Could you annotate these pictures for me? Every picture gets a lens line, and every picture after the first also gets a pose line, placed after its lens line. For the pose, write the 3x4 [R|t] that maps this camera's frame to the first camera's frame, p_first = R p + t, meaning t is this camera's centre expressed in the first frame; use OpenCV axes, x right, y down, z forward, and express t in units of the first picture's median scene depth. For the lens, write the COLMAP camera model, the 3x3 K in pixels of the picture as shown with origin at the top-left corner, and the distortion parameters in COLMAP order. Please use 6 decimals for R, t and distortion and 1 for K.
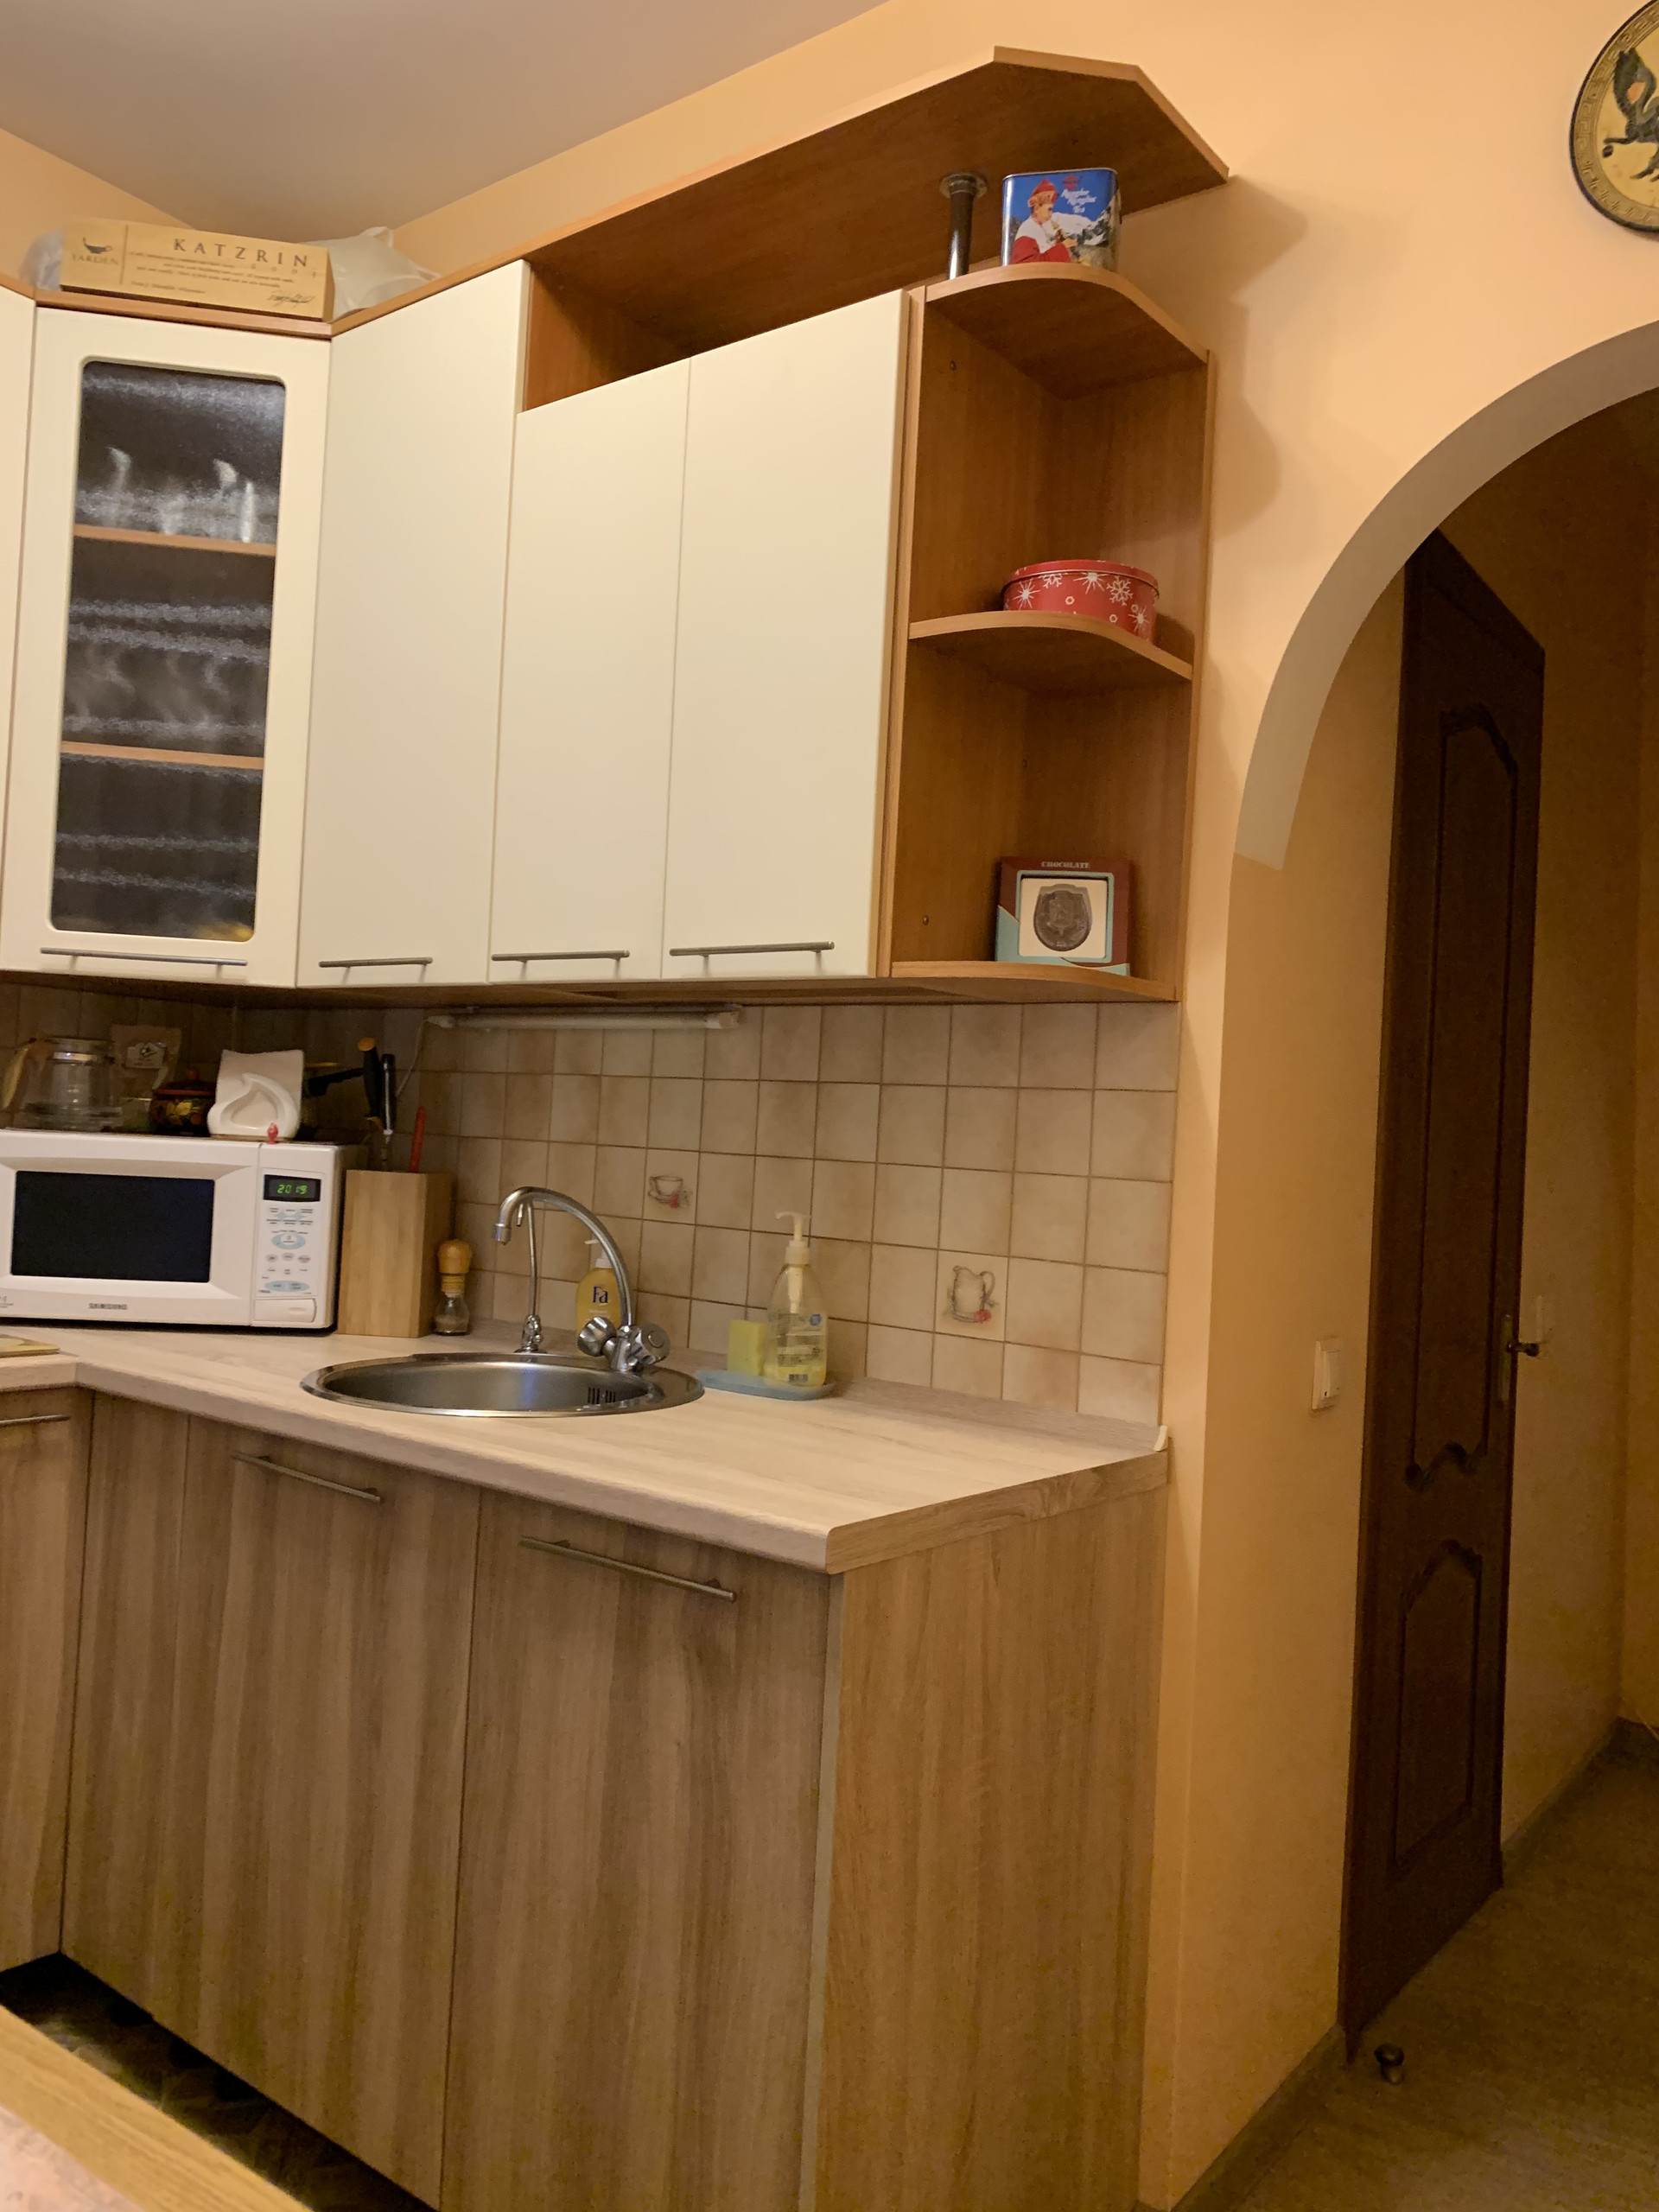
lens RADIAL K [[1702.8, 0, 829.6], [0, 1702.8, 1130.6], [0, 0, 1]] dist [0.034838, -0.039234]
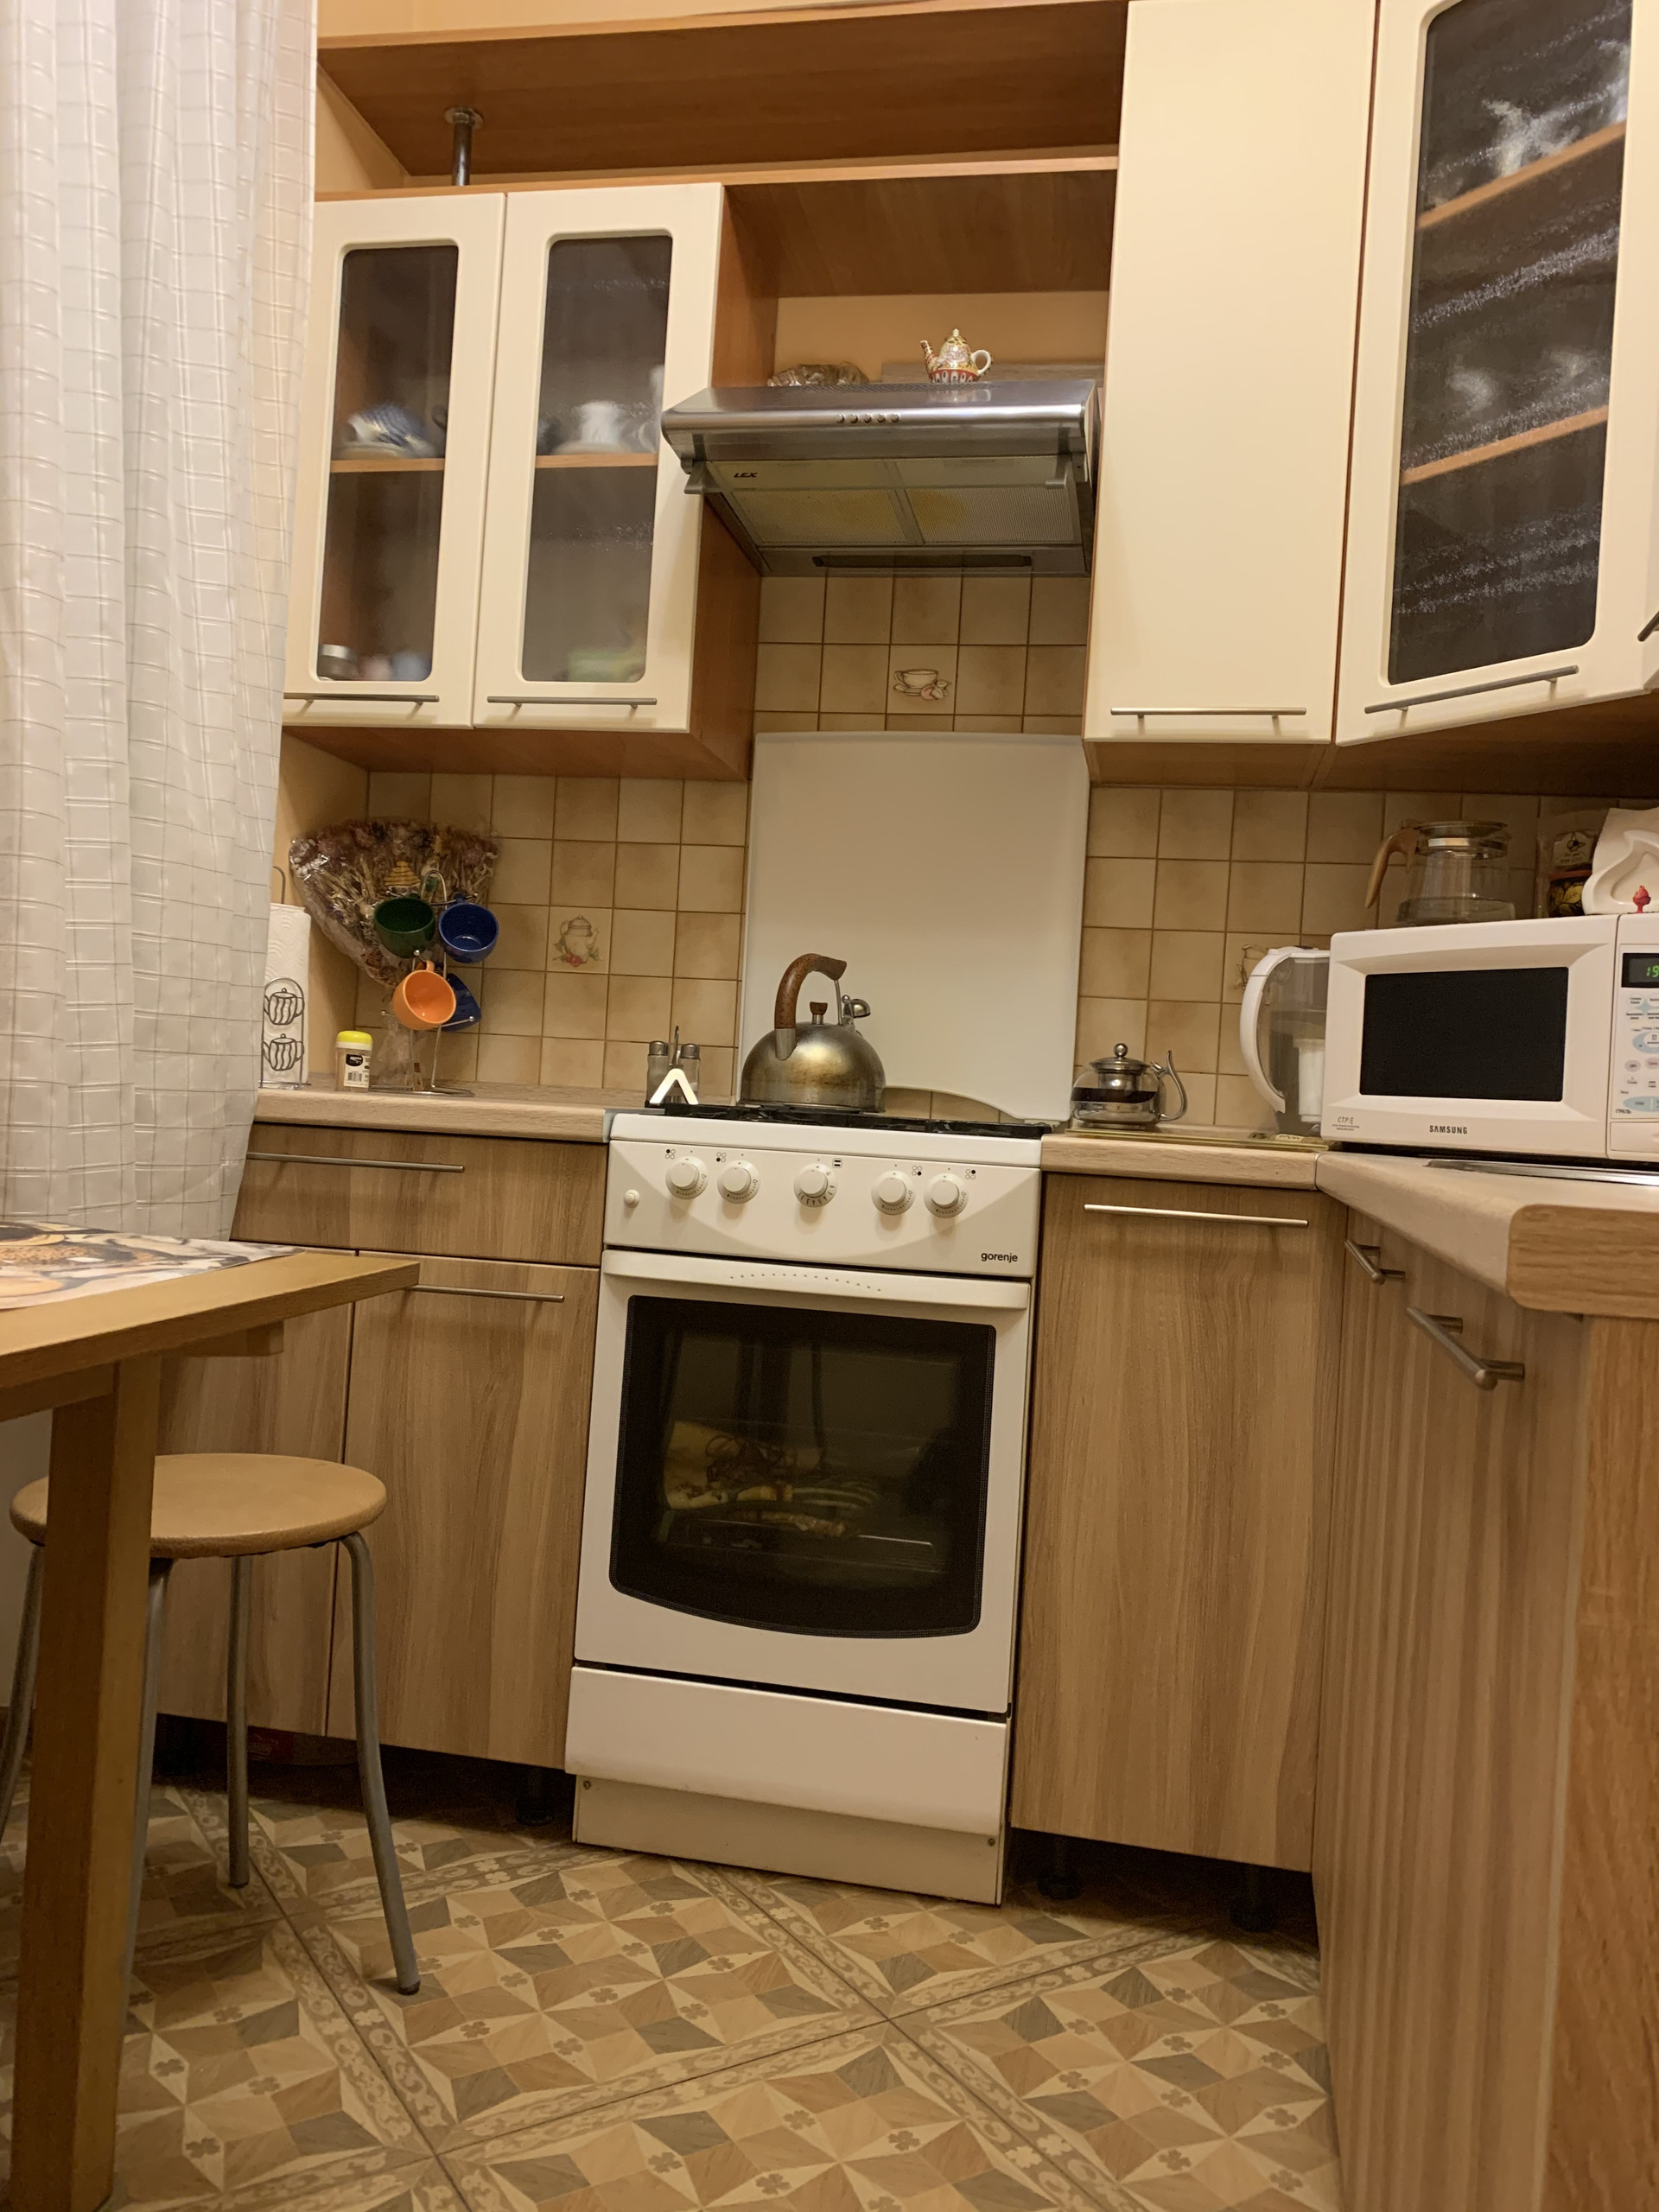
lens RADIAL K [[1702.8, 0, 858.7], [0, 1702.8, 1108.0], [0, 0, 1]] dist [0.034838, -0.039234]
pose [[0.438586, -0.031510, -0.898137, 0.229464], [-0.026275, 0.998508, -0.047862, 0.164348], [0.898305, 0.044590, 0.437104, 0.452394]]
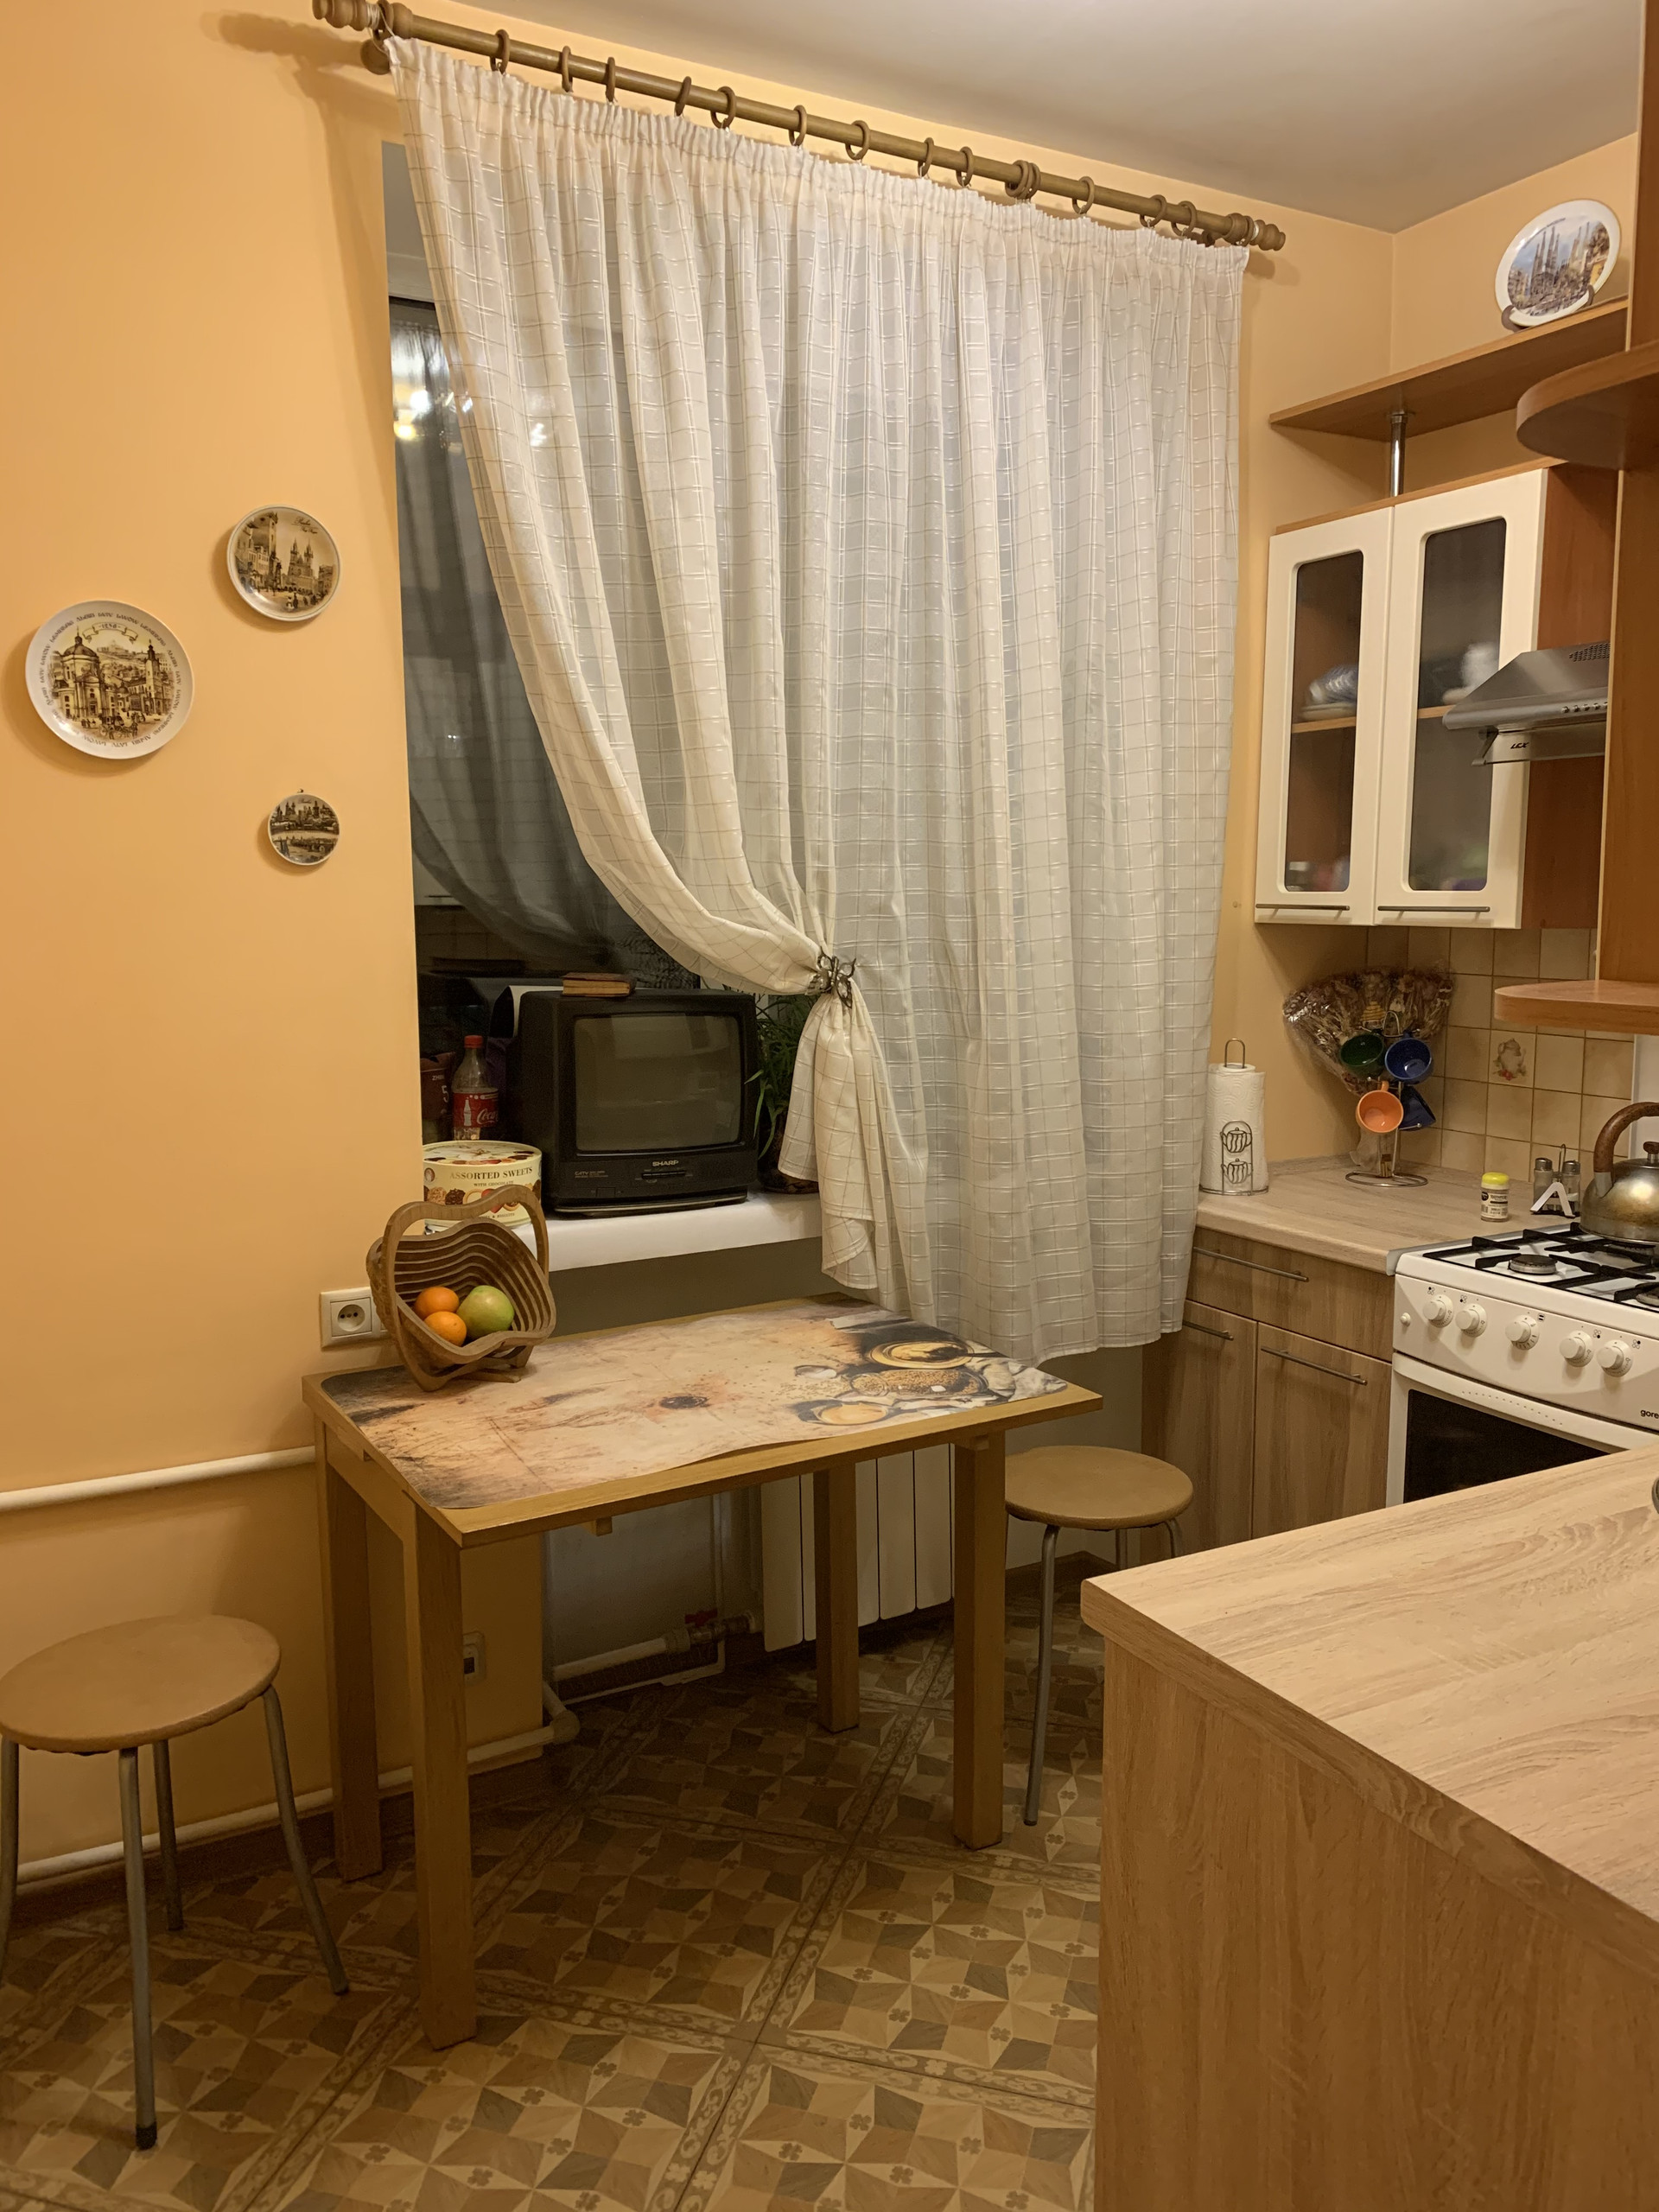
lens RADIAL K [[1702.8, 0, 800.8], [0, 1702.8, 1108.0], [0, 0, 1]] dist [0.034838, -0.039234]
pose [[-0.421116, 0.069721, -0.904323, 0.682157], [-0.006361, 0.996790, 0.079812, -0.091329], [0.906985, 0.039362, -0.419320, 0.882821]]
